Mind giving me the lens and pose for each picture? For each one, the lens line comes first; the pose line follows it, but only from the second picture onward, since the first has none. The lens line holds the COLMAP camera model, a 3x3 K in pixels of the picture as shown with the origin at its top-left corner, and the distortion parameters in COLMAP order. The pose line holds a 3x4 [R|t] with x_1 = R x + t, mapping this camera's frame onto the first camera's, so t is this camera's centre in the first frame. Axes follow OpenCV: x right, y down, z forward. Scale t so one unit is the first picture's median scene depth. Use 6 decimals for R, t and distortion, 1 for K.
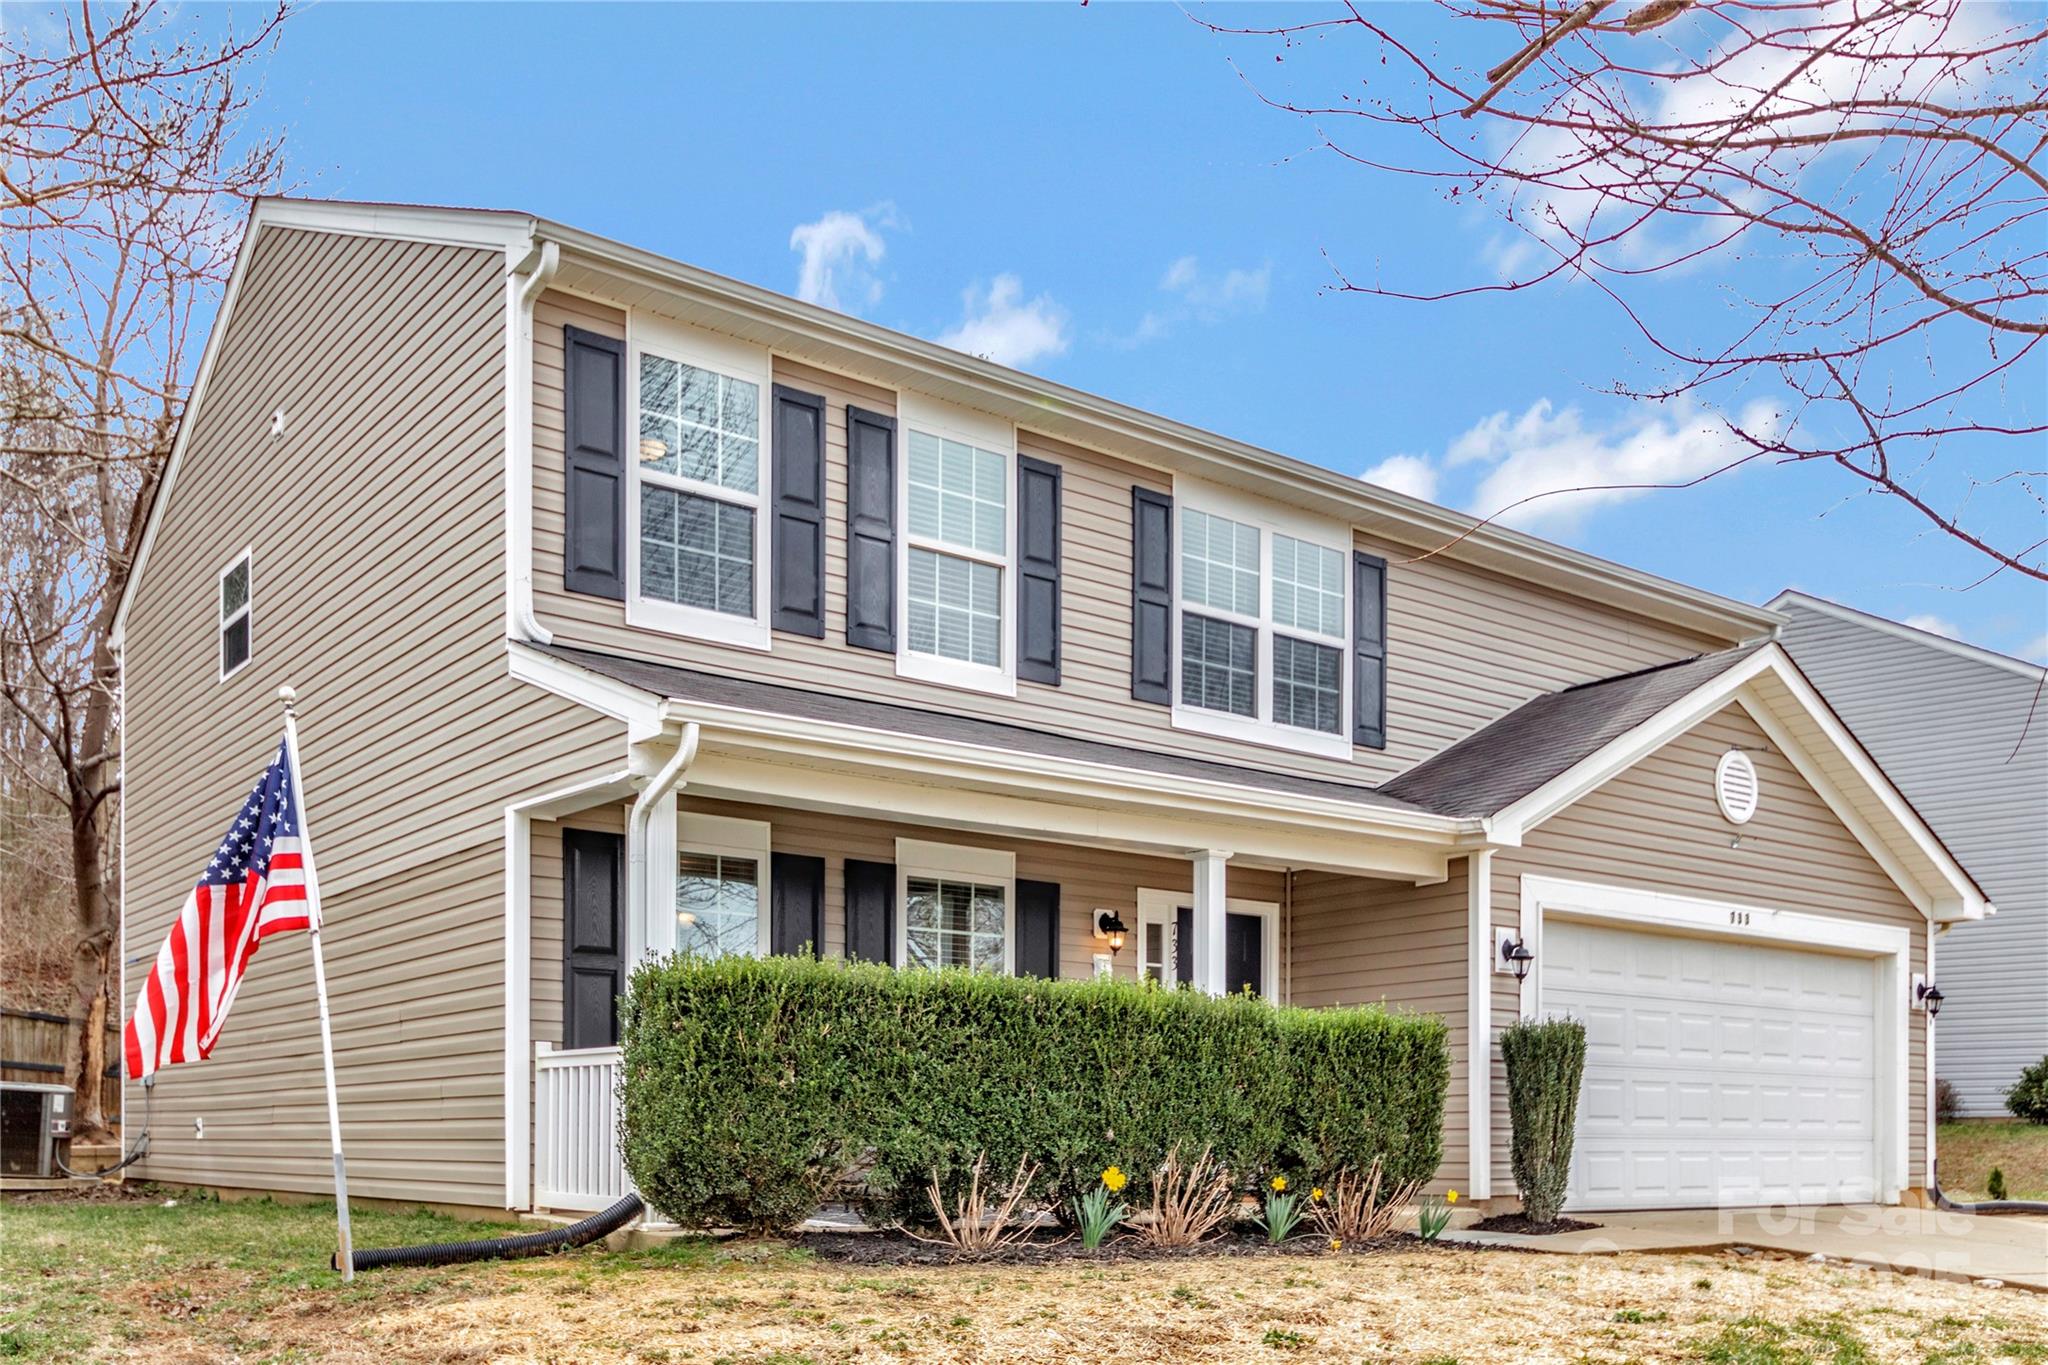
lens RADIAL K [[1870.0, 0, 1024.0], [0, 1870.0, 682.5], [0, 0, 1]] dist [0.010456, 0.013898]
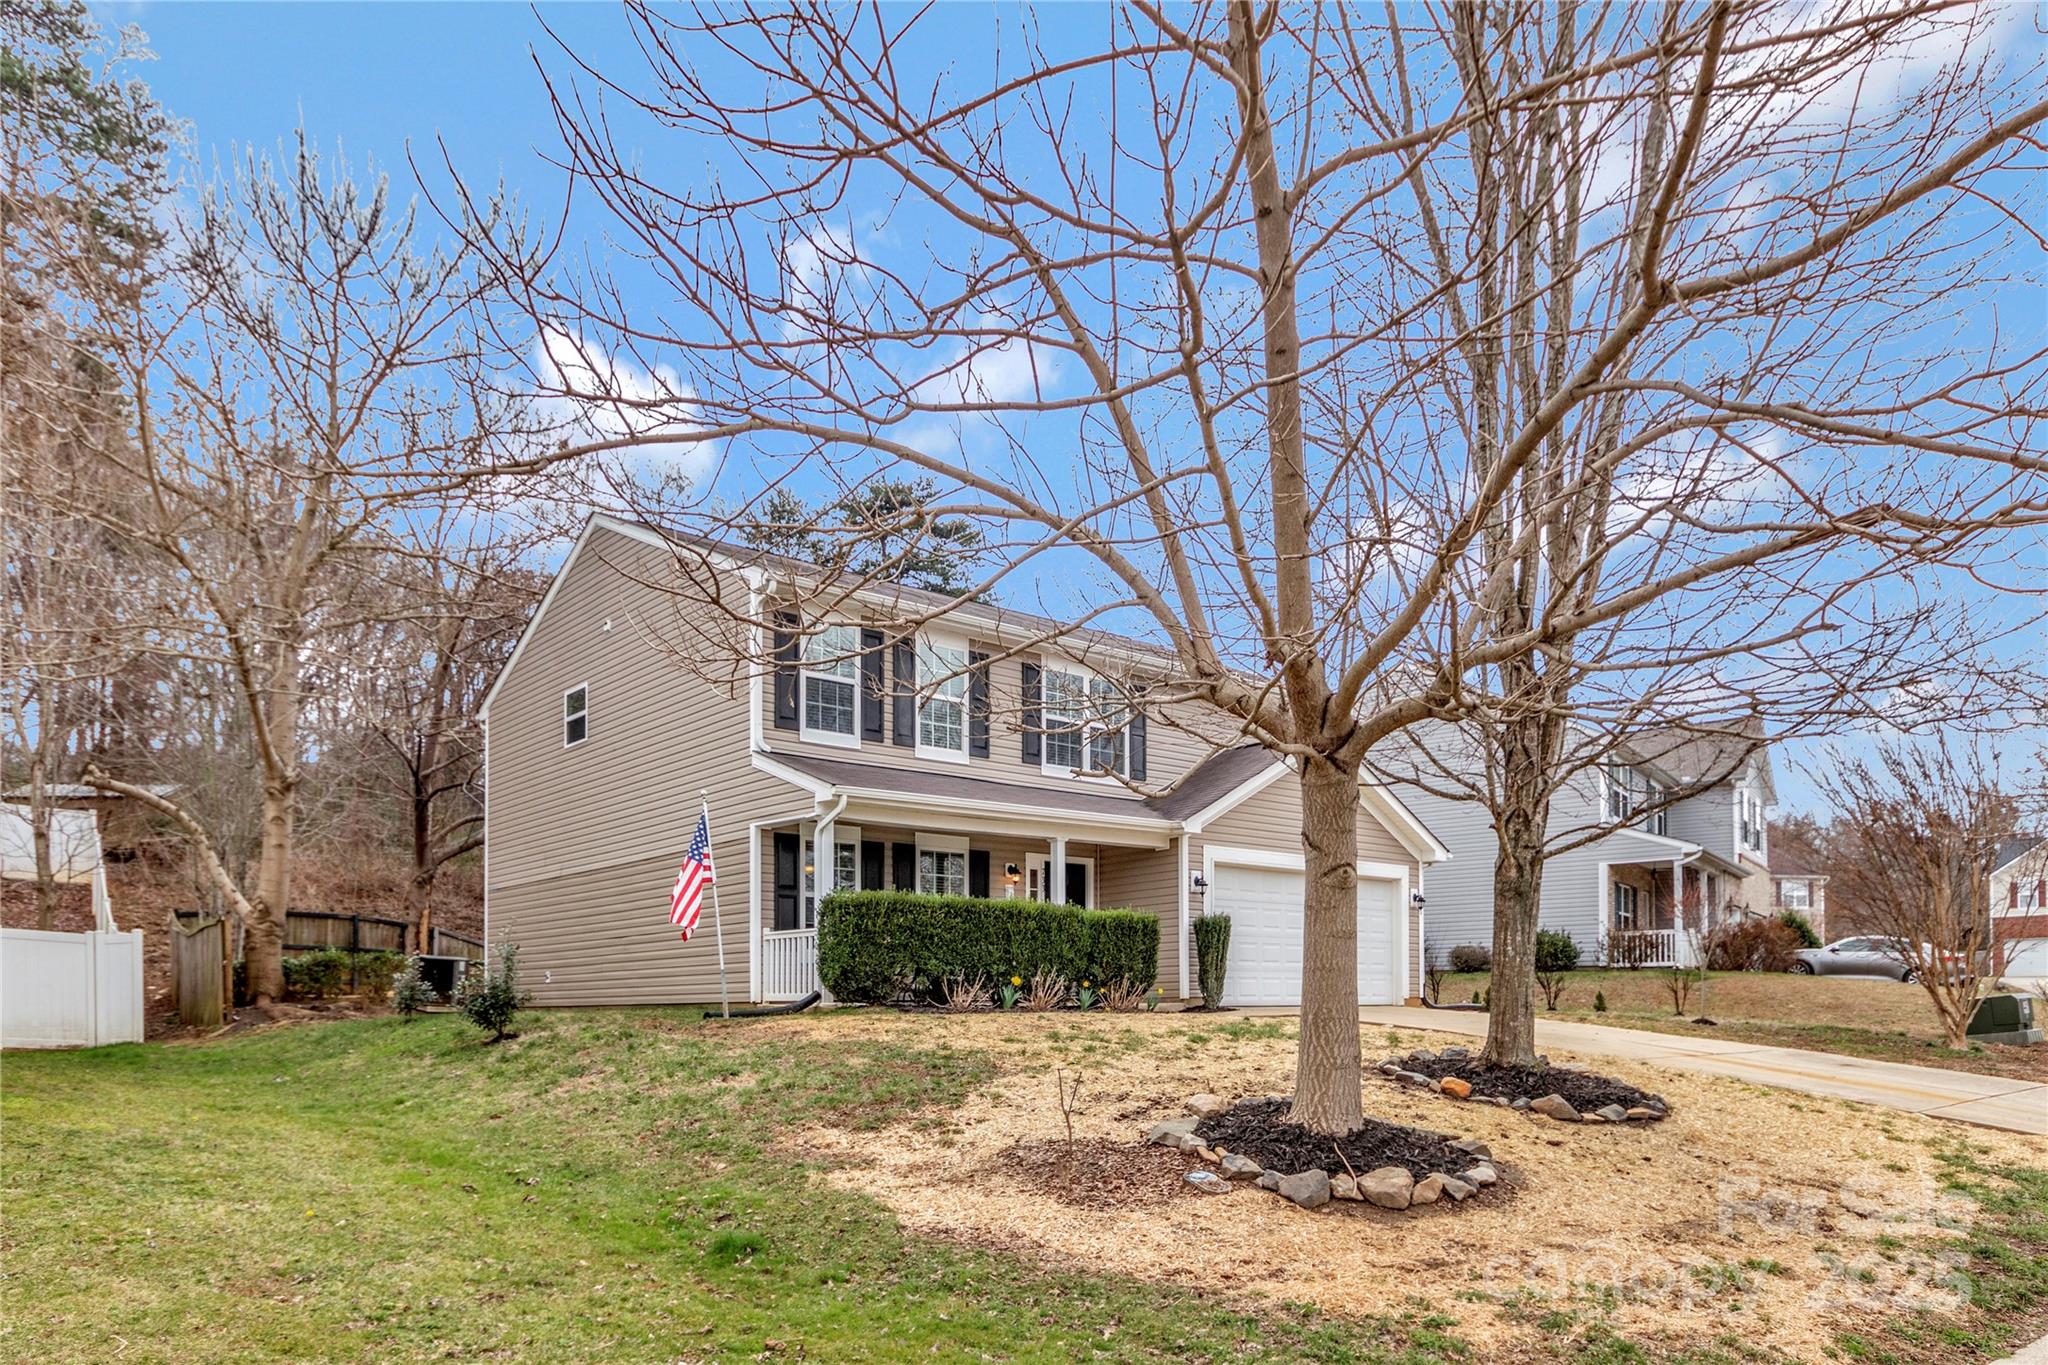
lens RADIAL K [[1234.8, 0, 995.2], [0, 1234.8, 601.9], [0, 0, 1]] dist [0.014073, -0.000298]
pose [[0.999379, -0.000790, 0.035215, -0.025654], [0.003309, 0.997432, -0.071539, -0.082260], [-0.035068, 0.071611, 0.996816, -0.465215]]
